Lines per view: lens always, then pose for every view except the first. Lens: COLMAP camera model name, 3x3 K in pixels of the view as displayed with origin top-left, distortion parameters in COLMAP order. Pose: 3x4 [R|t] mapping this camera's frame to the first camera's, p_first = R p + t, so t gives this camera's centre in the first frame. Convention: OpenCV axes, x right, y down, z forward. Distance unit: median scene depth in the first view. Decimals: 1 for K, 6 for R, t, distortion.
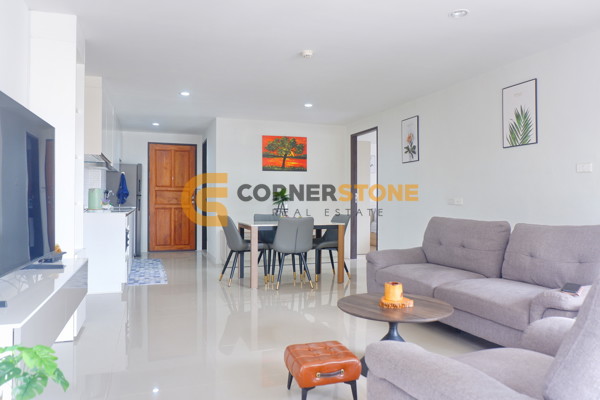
lens RADIAL K [[423.1, 0, 300.0], [0, 423.1, 200.0], [0, 0, 1]] dist [-0.008817, 0.000285]
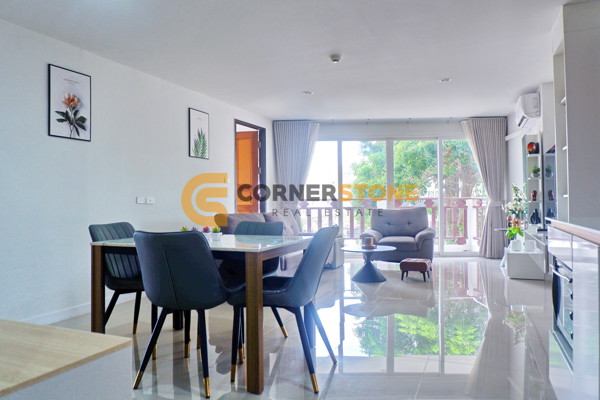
lens RADIAL K [[423.1, 0, 300.0], [0, 423.1, 200.0], [0, 0, 1]] dist [-0.008817, 0.000285]
pose [[-0.738759, -0.009799, 0.673898, -0.436372], [-0.010369, 0.999941, 0.003173, -0.002683], [-0.673890, -0.004643, -0.738817, 1.263148]]
